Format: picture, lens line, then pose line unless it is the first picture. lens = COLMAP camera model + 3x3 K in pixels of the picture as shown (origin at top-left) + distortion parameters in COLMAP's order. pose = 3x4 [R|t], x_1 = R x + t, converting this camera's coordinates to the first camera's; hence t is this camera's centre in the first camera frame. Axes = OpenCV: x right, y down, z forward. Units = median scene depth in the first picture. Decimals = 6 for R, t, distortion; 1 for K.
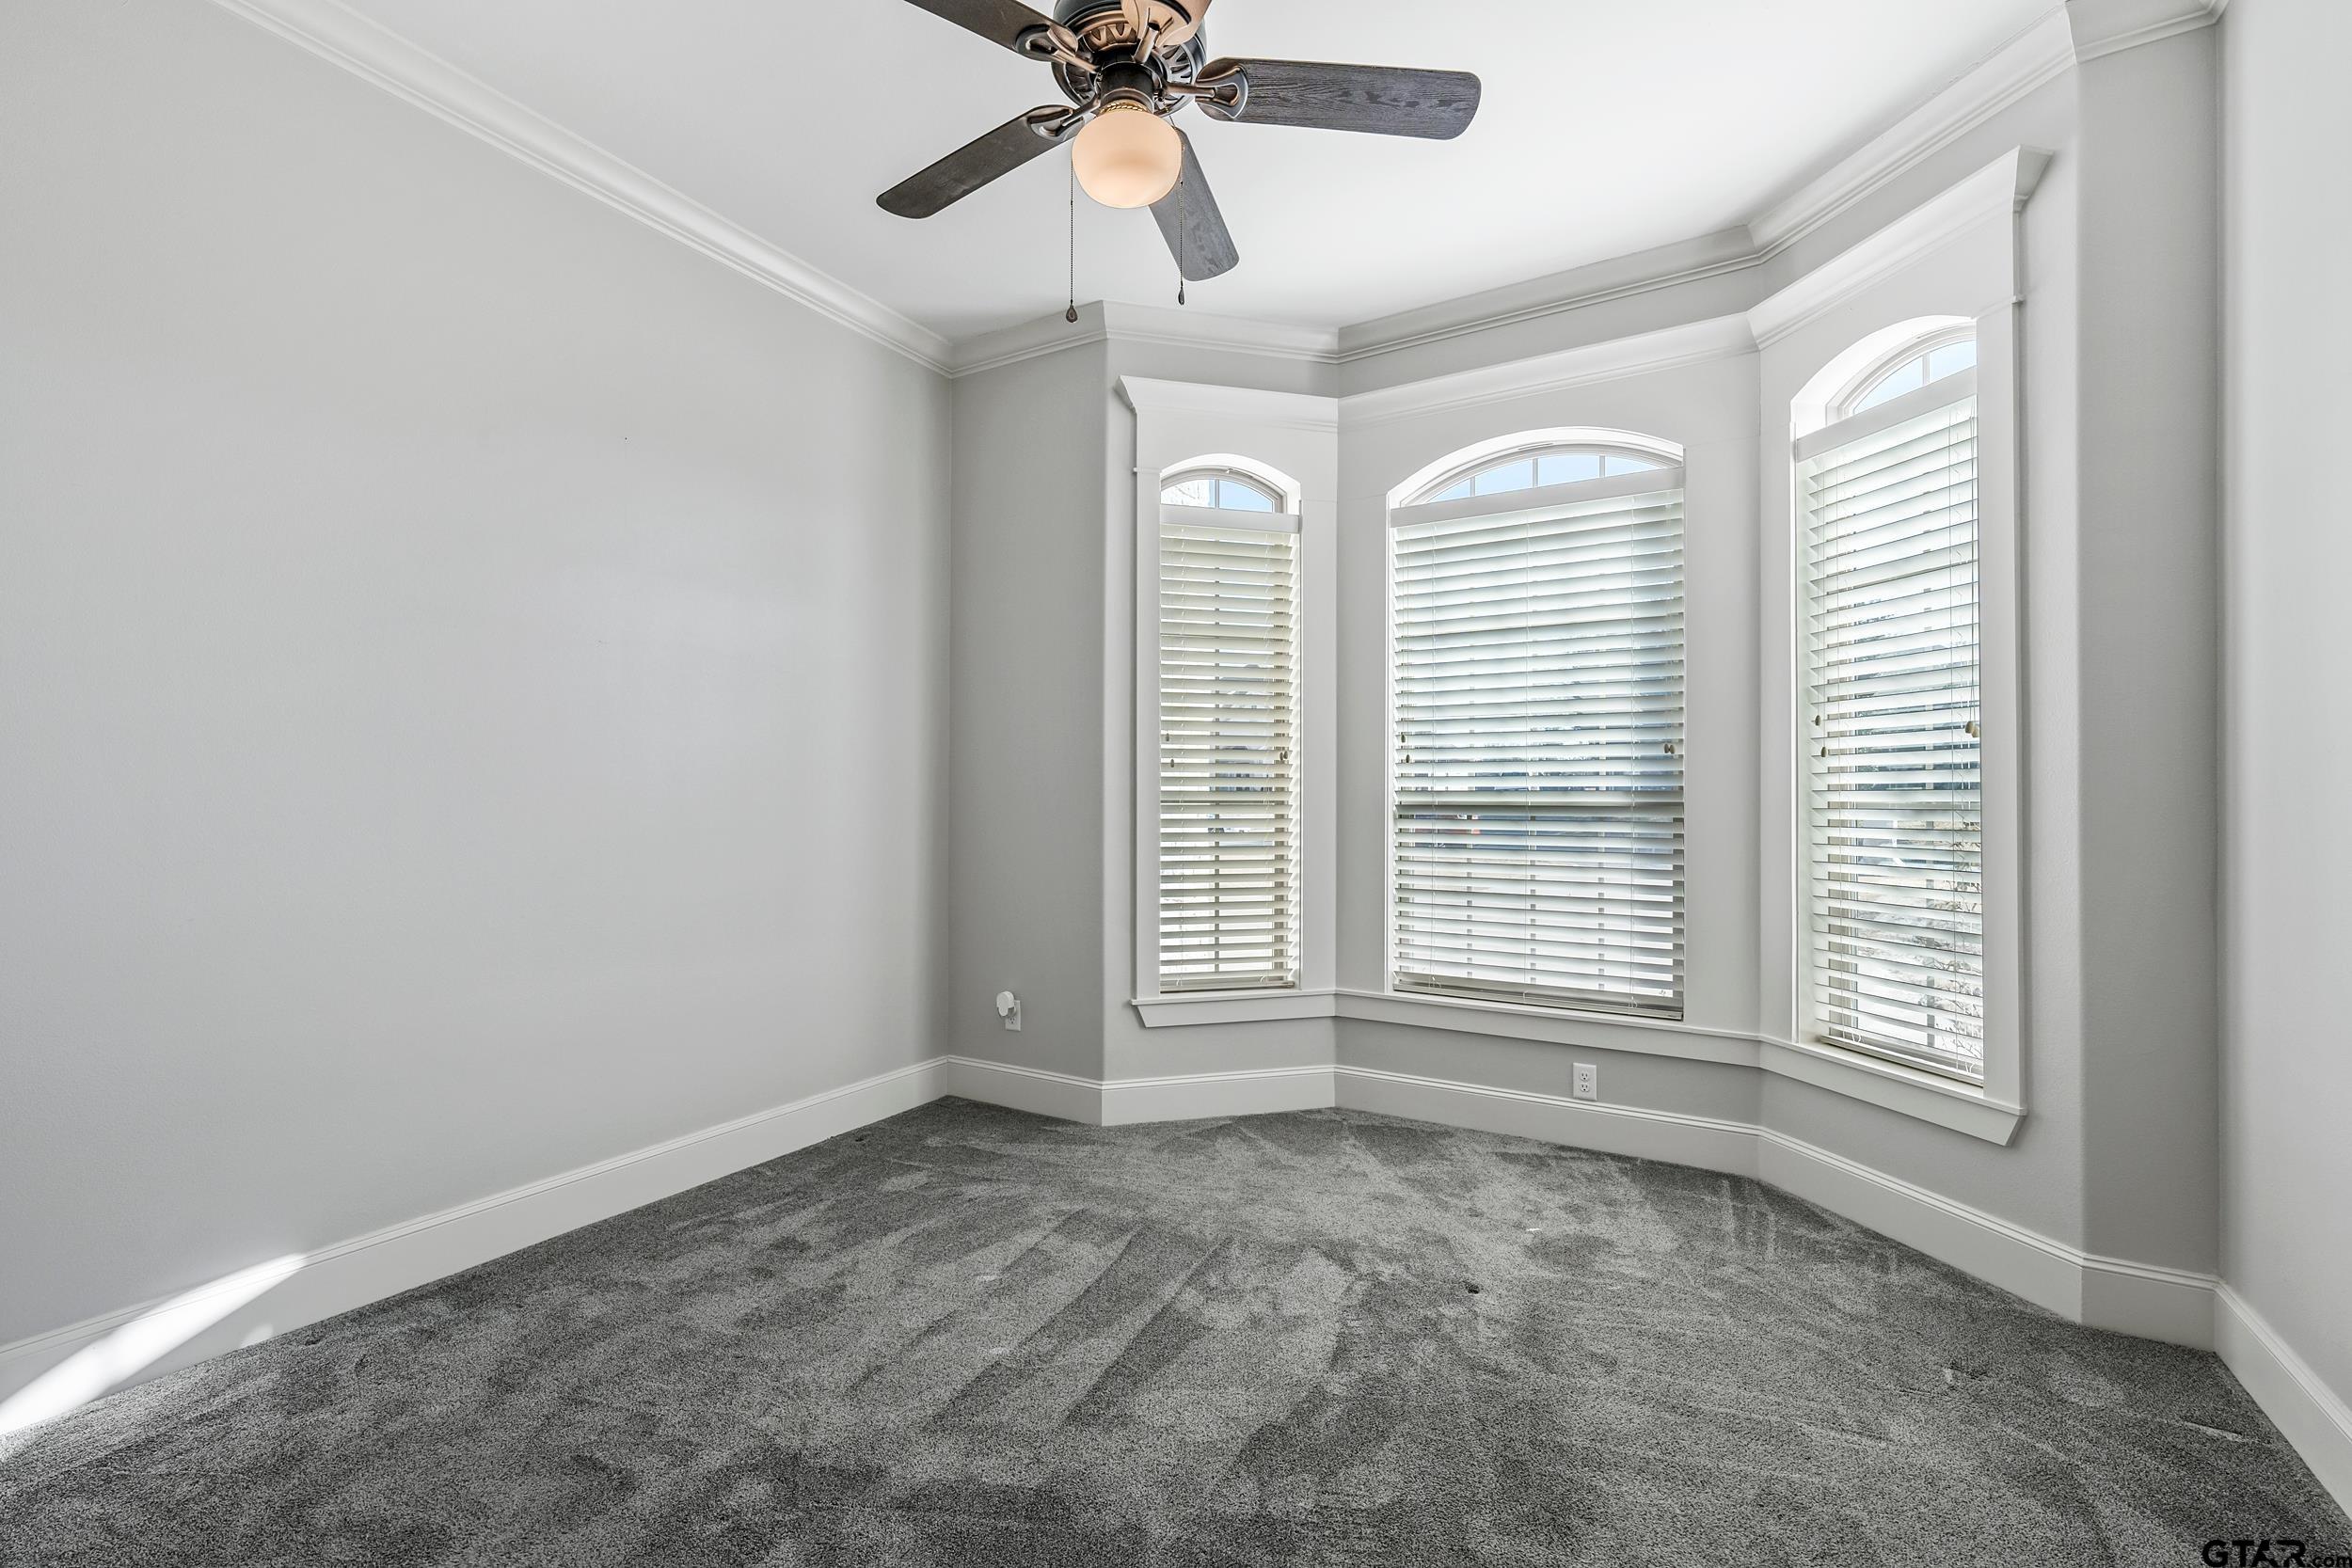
lens RADIAL K [[1025.8, 0, 1163.5], [0, 1025.8, 789.1], [0, 0, 1]] dist [-0.000607, -0.001807]
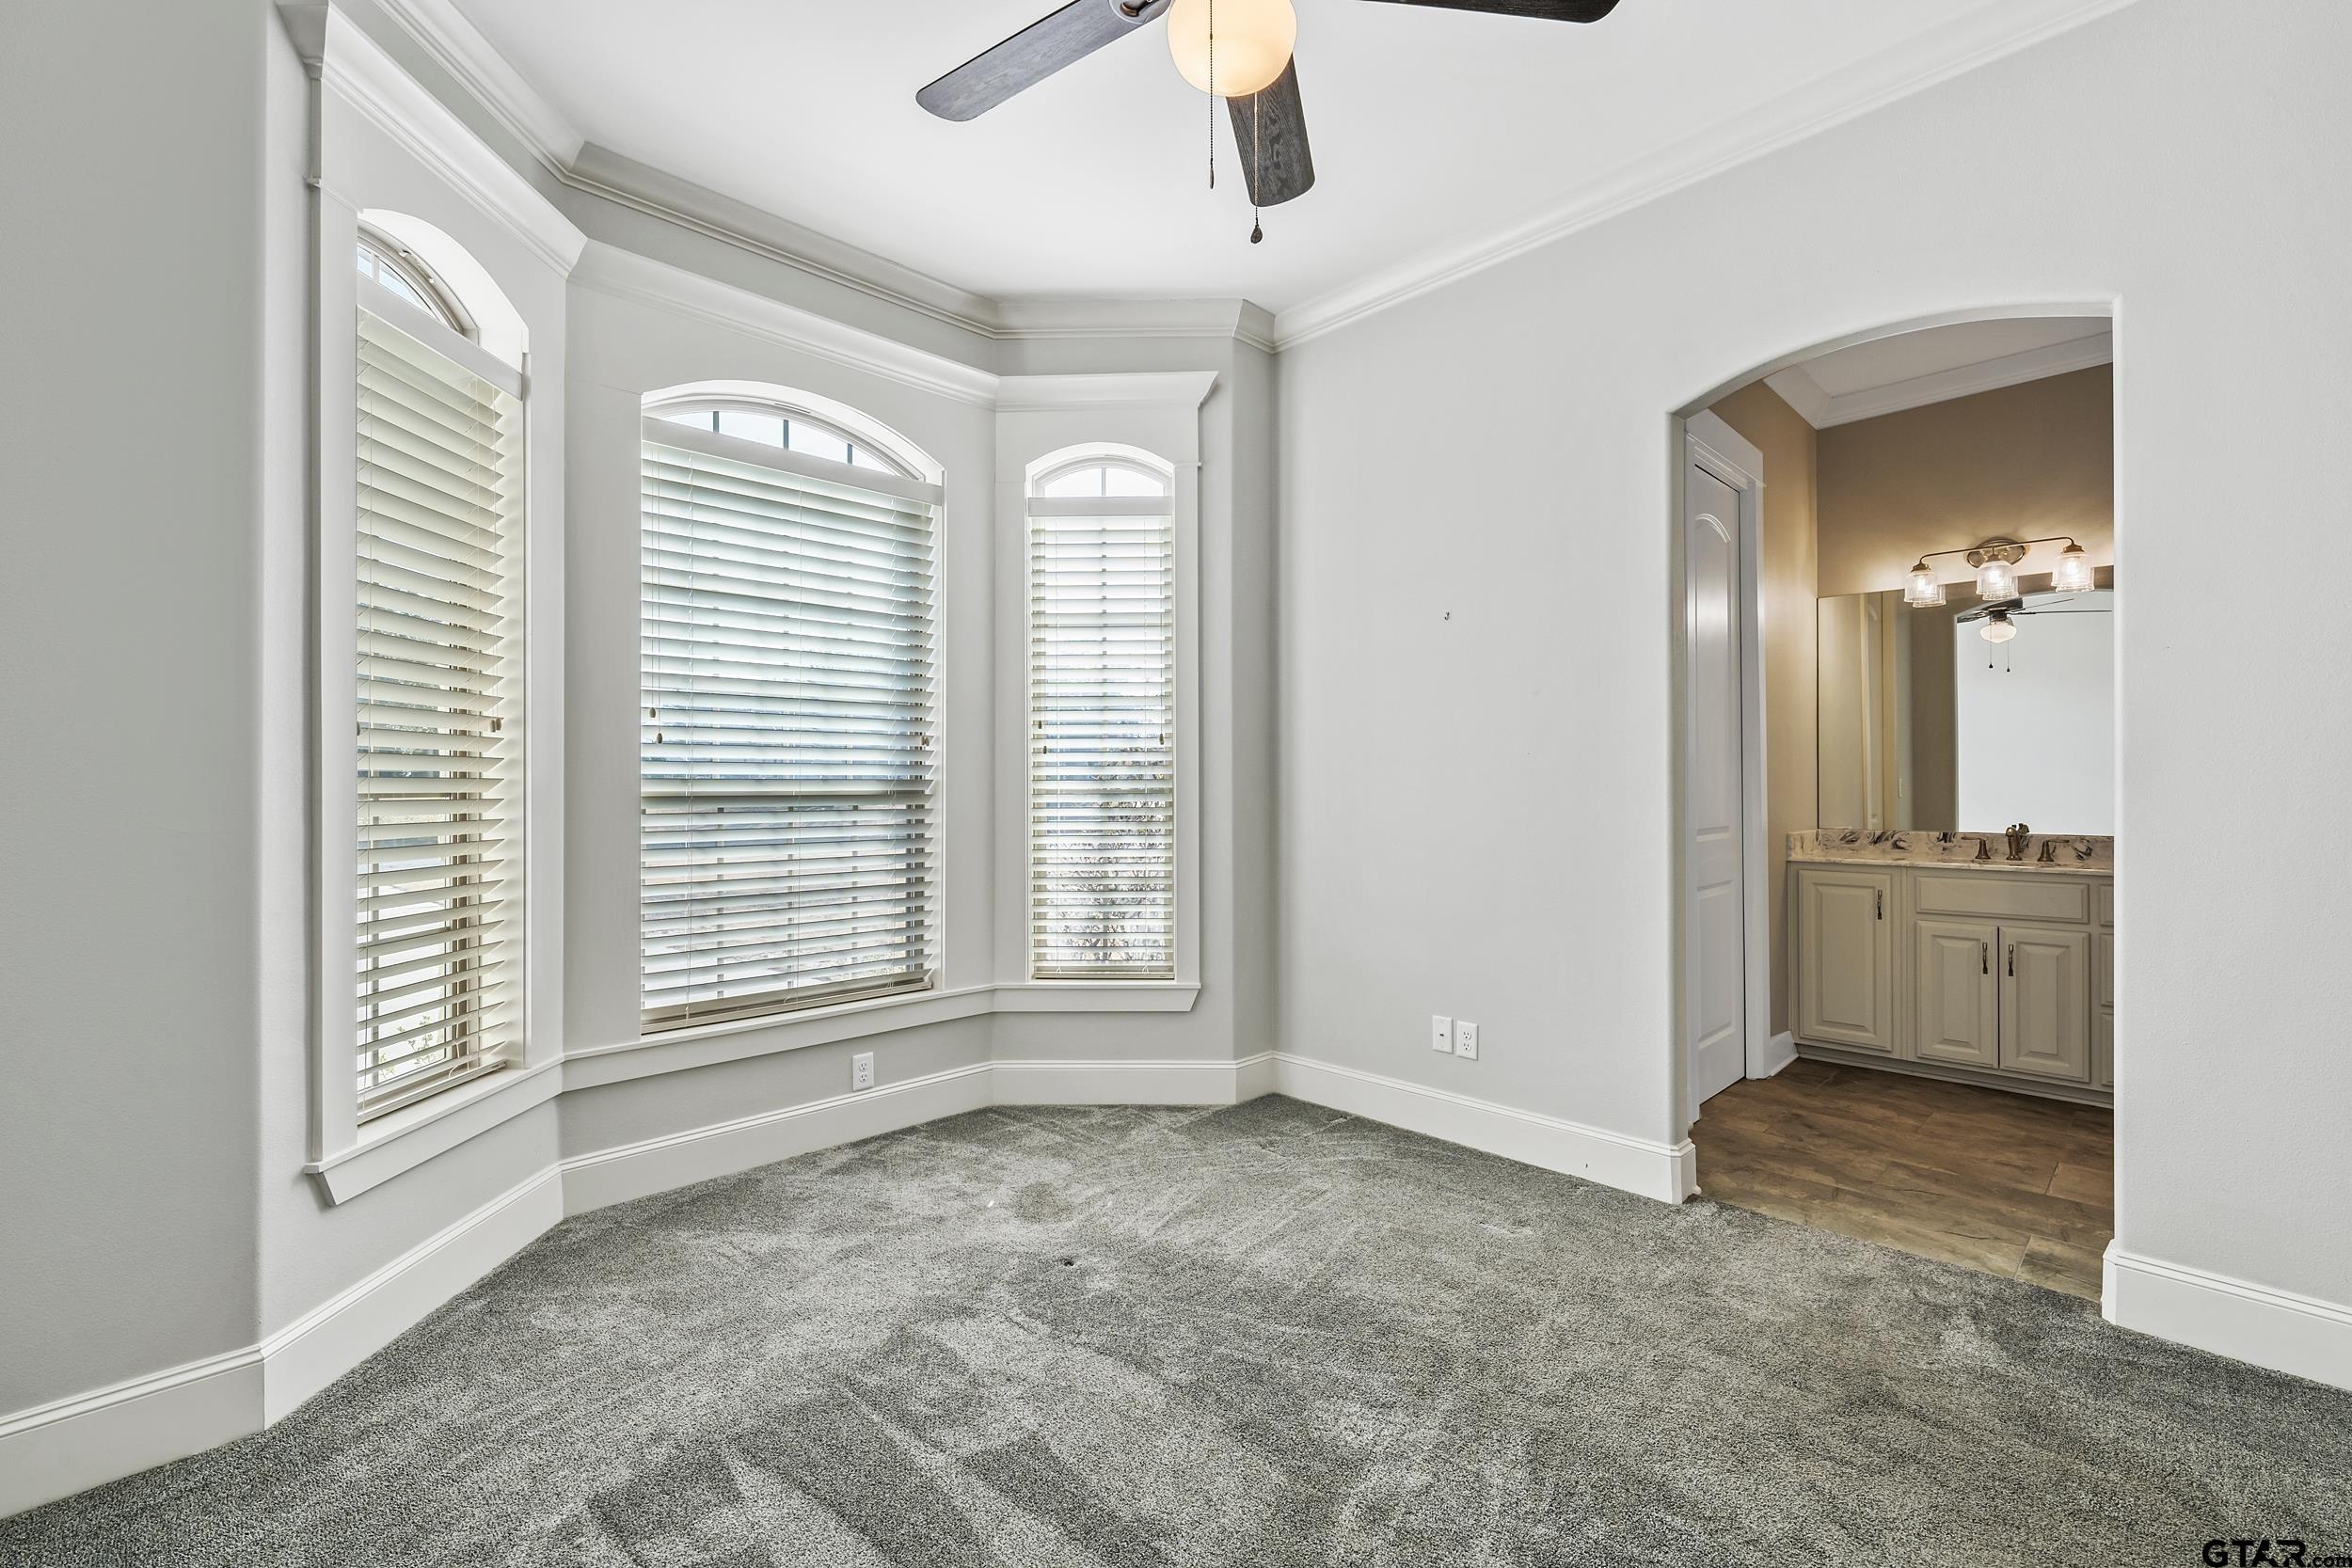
lens RADIAL K [[1025.8, 0, 1180.9], [0, 1025.8, 784.9], [0, 0, 1]] dist [-0.000607, -0.001807]
pose [[0.231730, -0.000755, 0.972780, -0.488278], [-0.003139, 0.999994, 0.001523, 0.004135], [-0.972775, -0.003406, 0.231726, 0.471657]]
